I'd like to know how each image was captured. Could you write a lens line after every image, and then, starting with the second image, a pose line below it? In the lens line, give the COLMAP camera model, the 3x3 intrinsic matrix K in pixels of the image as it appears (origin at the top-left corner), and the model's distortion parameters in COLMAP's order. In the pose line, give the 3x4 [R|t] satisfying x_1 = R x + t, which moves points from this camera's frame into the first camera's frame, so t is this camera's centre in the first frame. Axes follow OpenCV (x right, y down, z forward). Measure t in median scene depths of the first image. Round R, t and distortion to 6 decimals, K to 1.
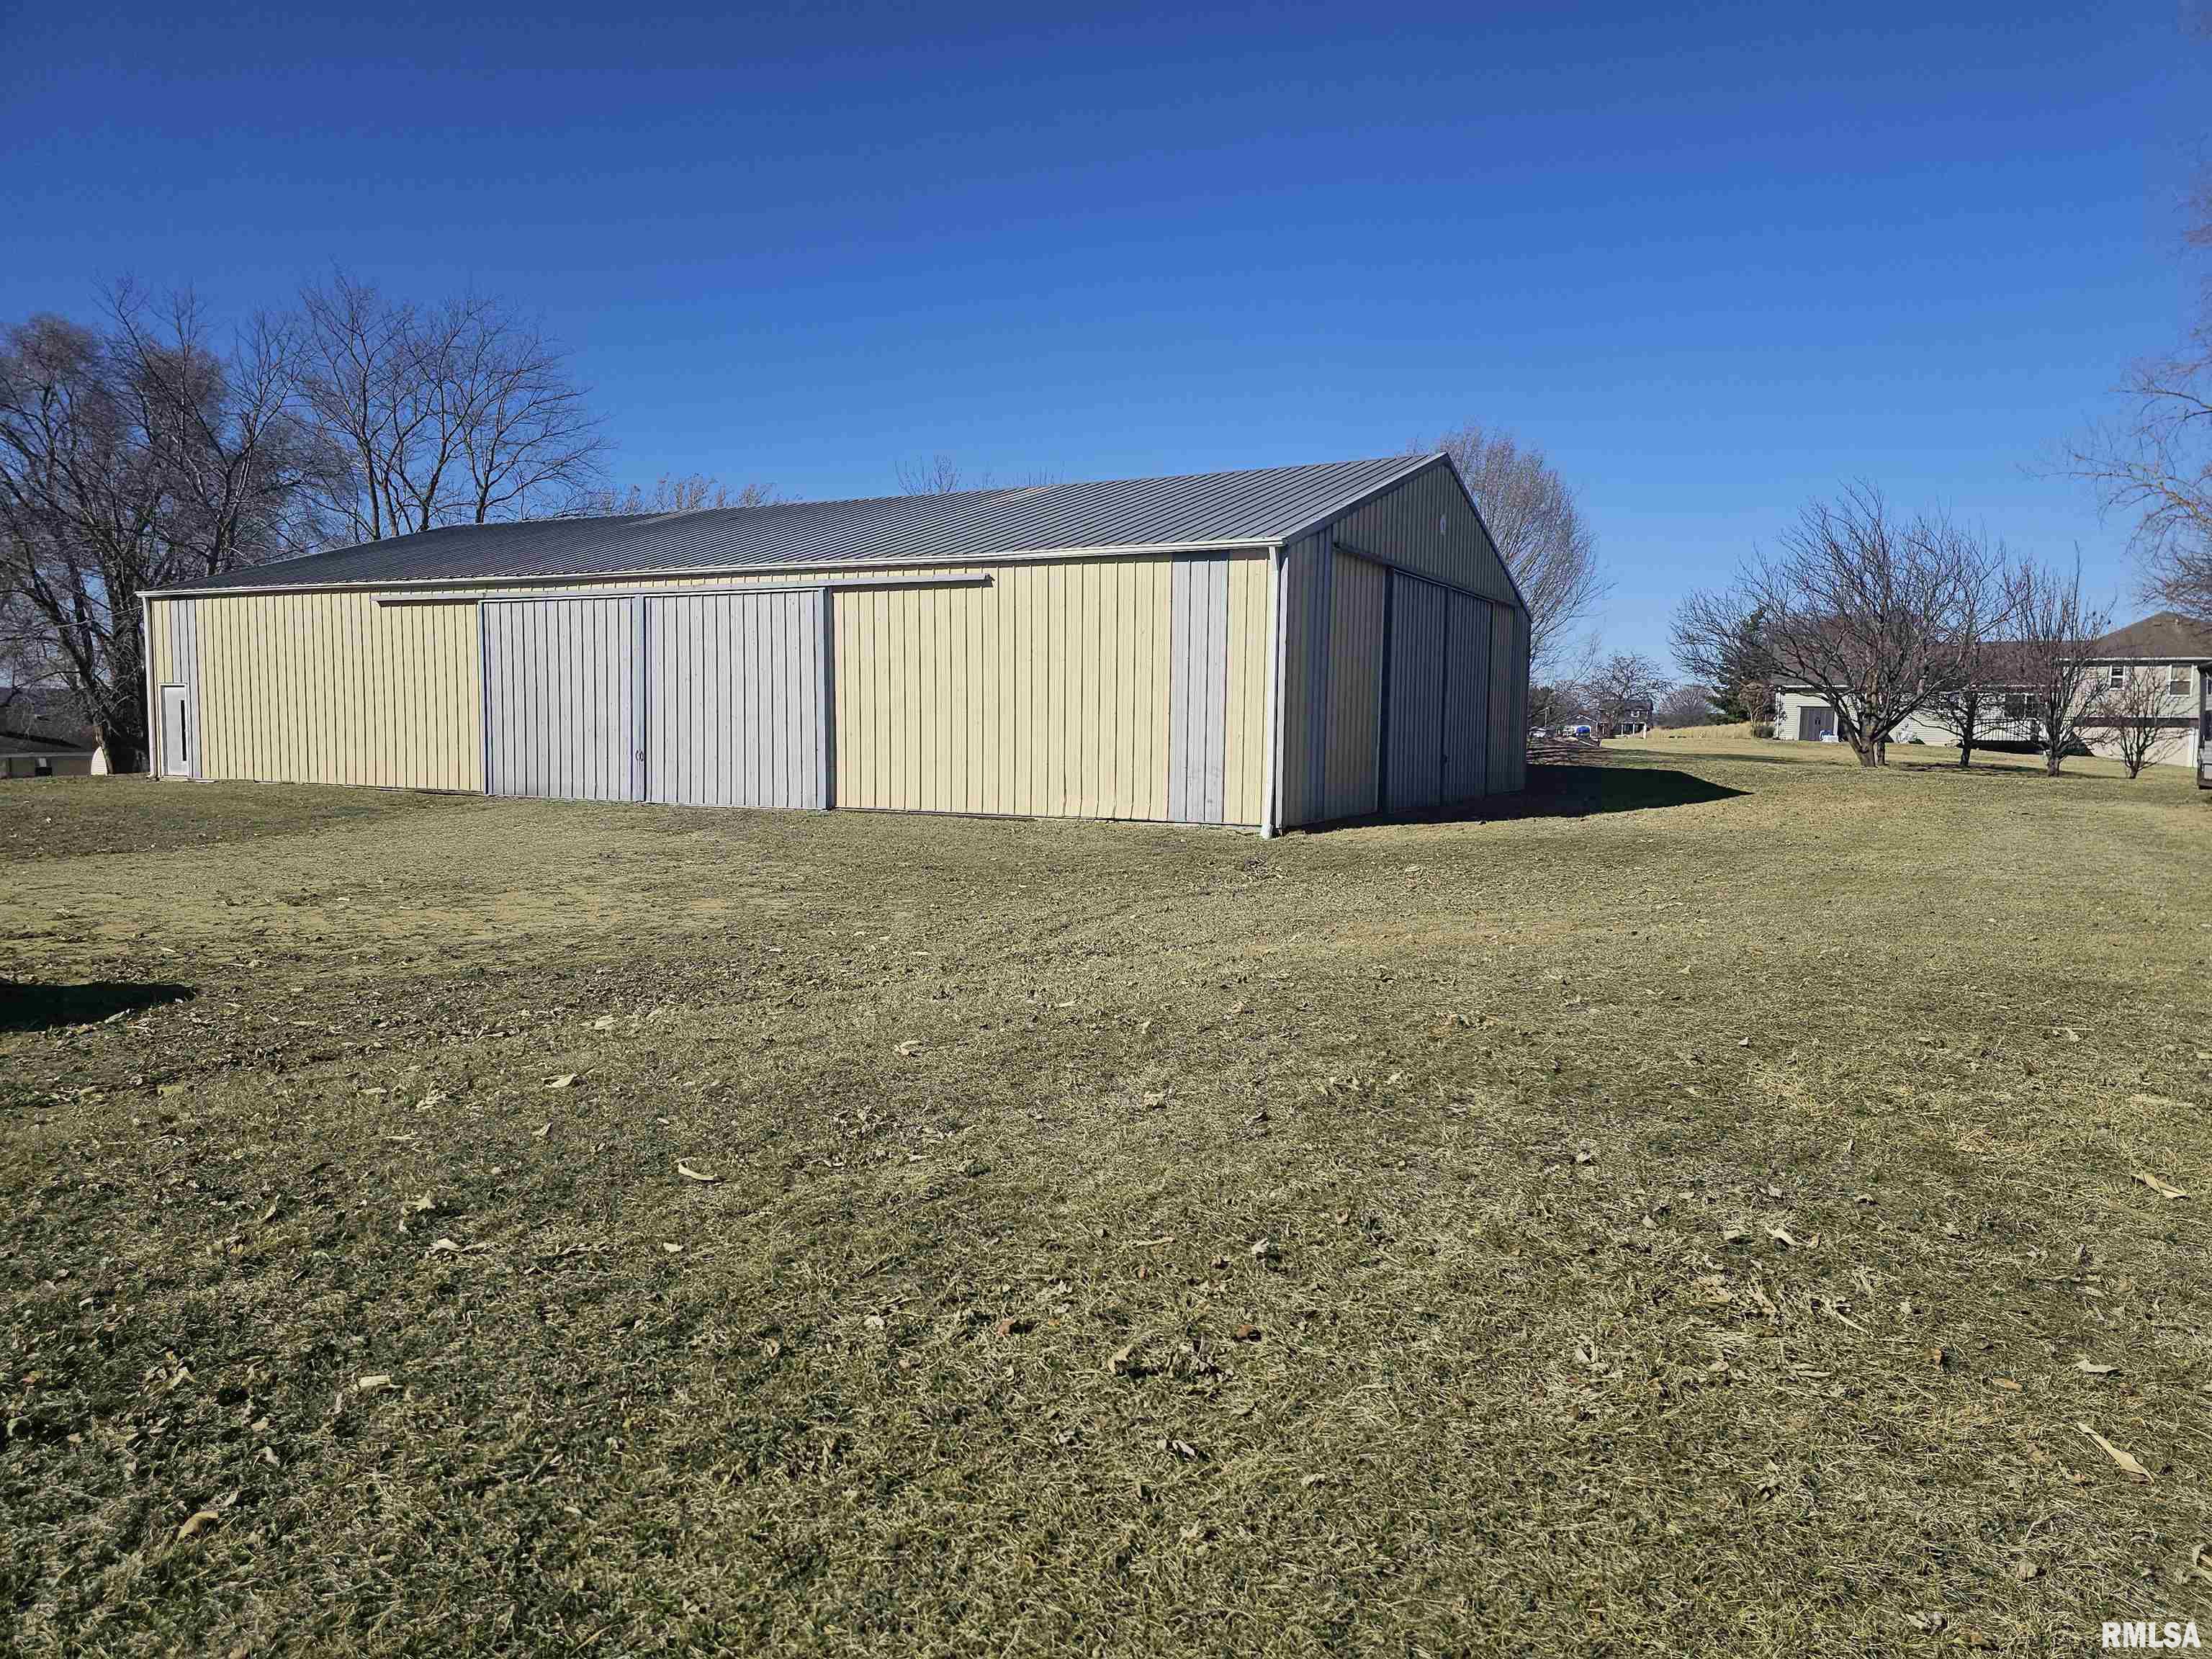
lens RADIAL K [[1519.7, 0, 1094.9], [0, 1519.7, 821.7], [0, 0, 1]] dist [0.076552, -0.079256]
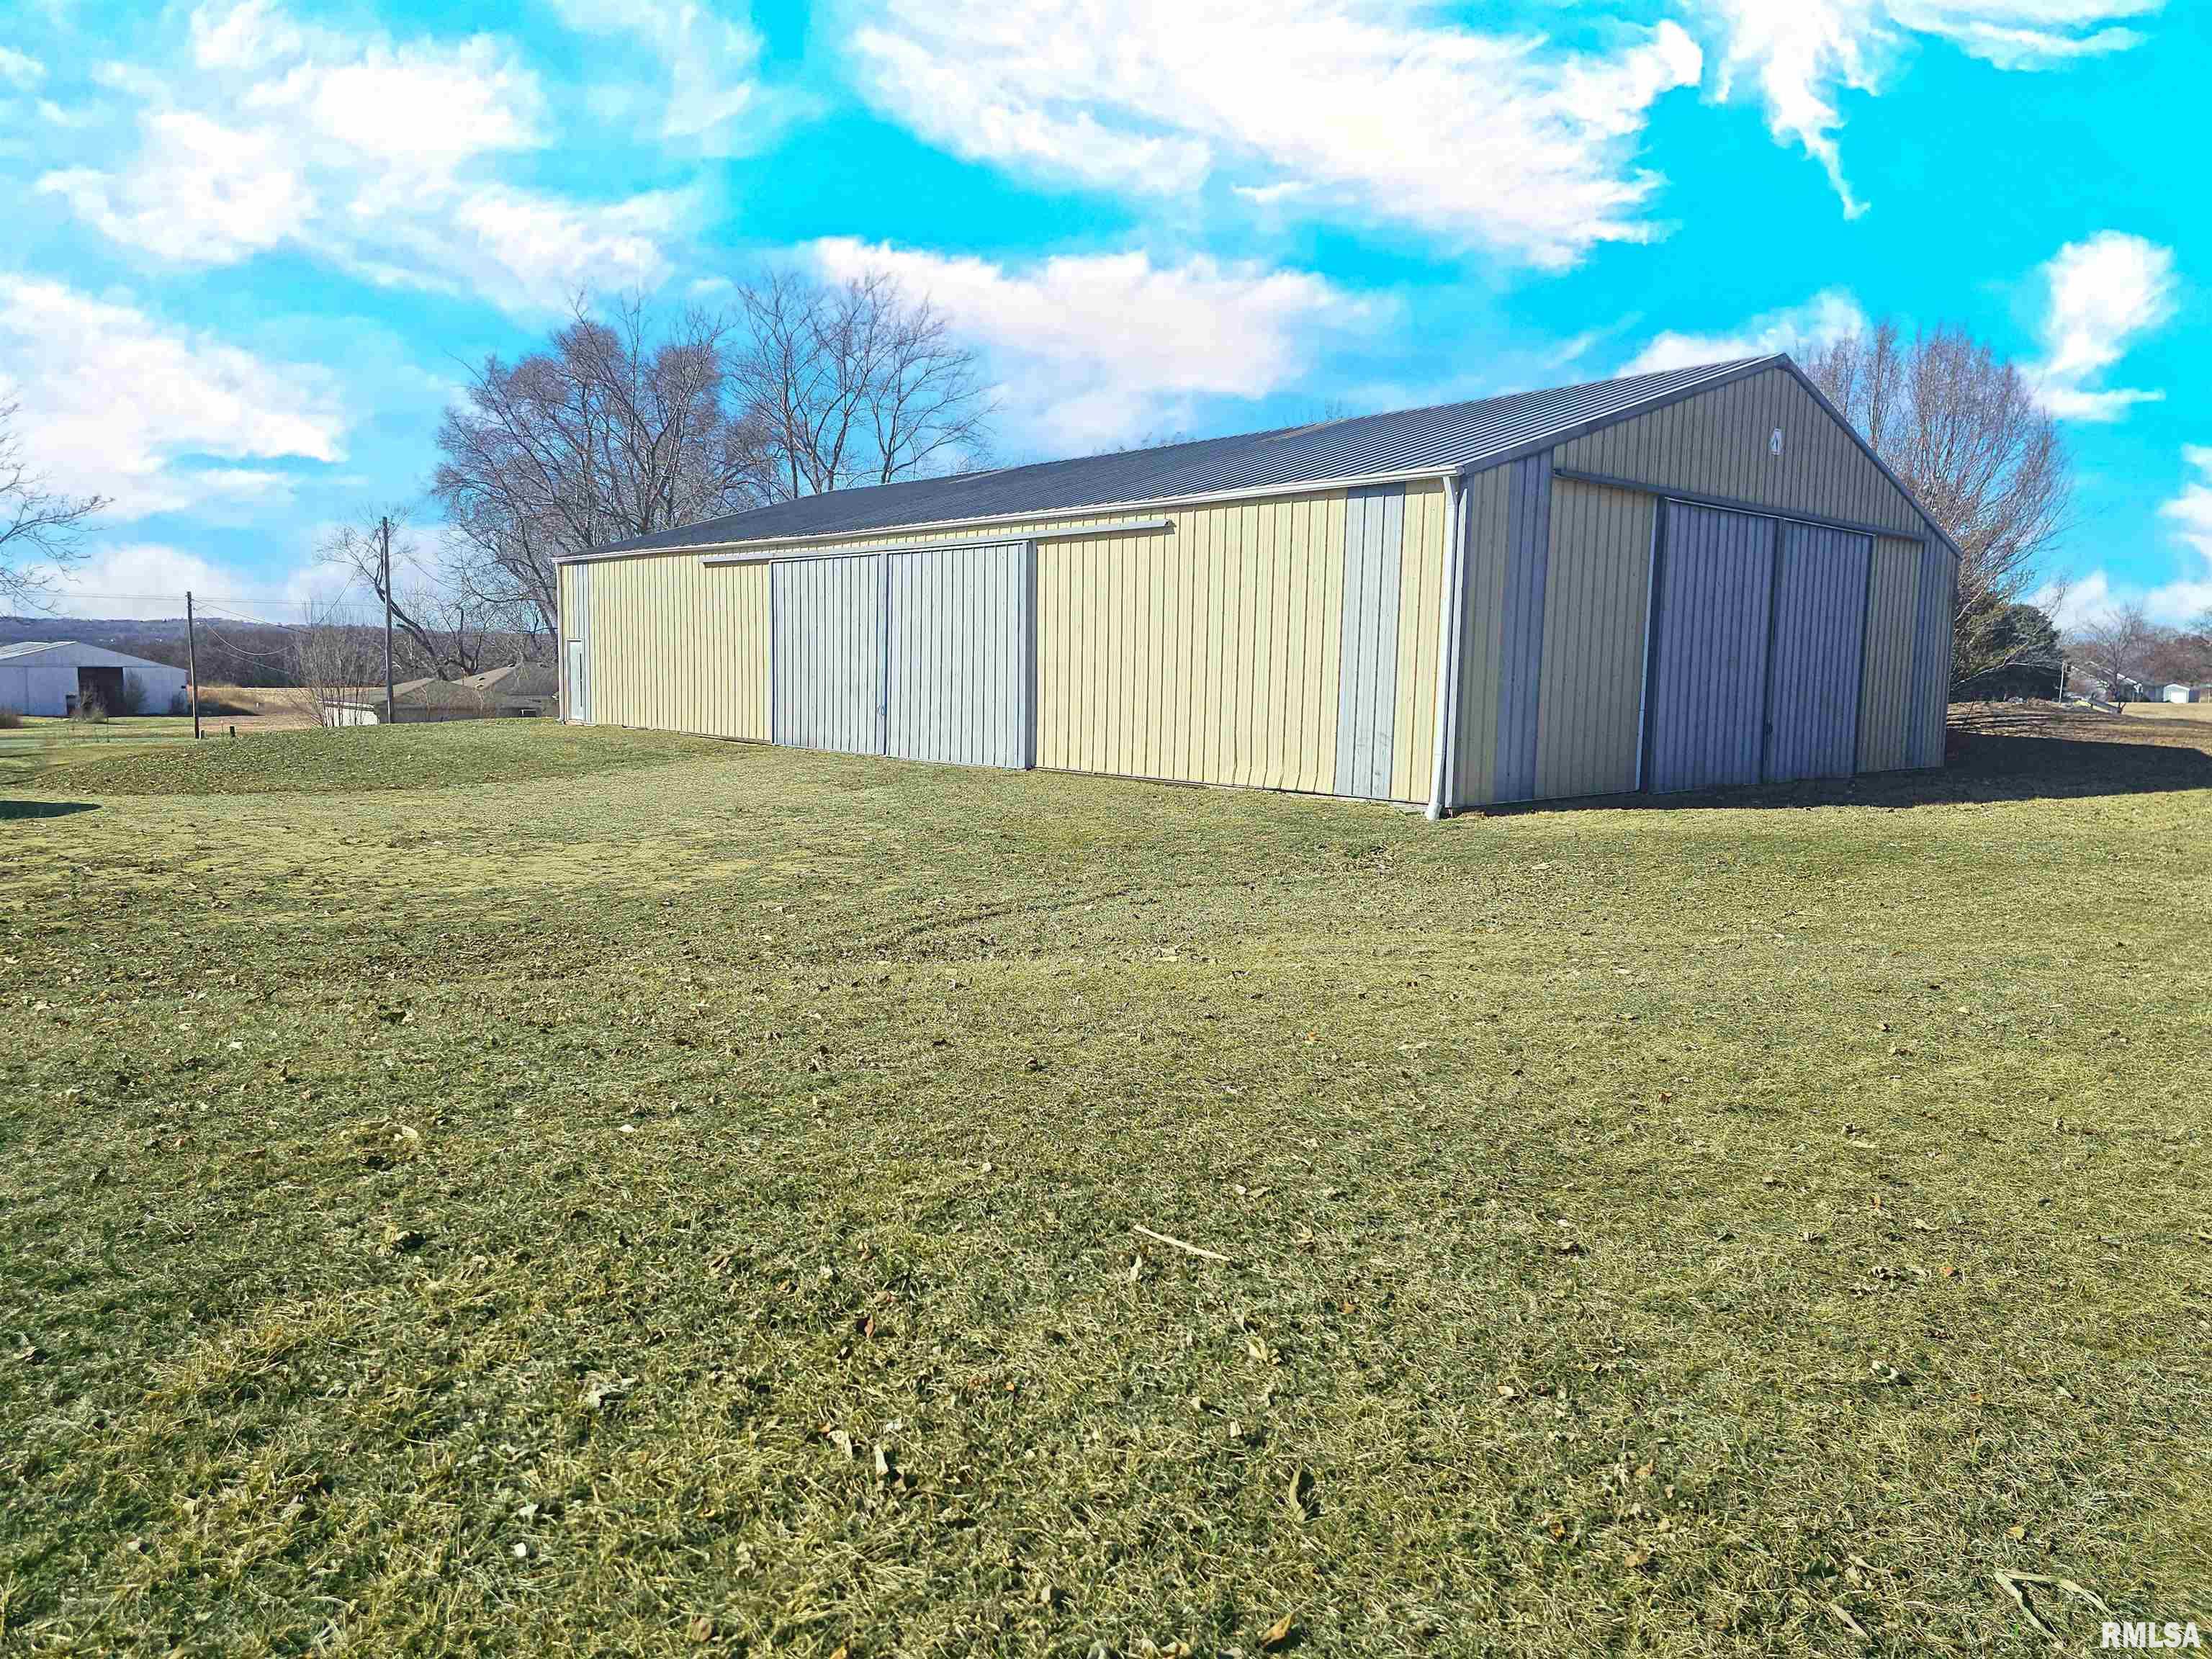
lens RADIAL K [[1519.7, 0, 1088.0], [0, 1519.7, 787.9], [0, 0, 1]] dist [0.076552, -0.079256]
pose [[0.928881, 0.034846, -0.368735, 0.219016], [-0.031000, 0.999386, 0.016353, -0.013268], [0.369079, -0.003759, 0.929391, 0.117296]]
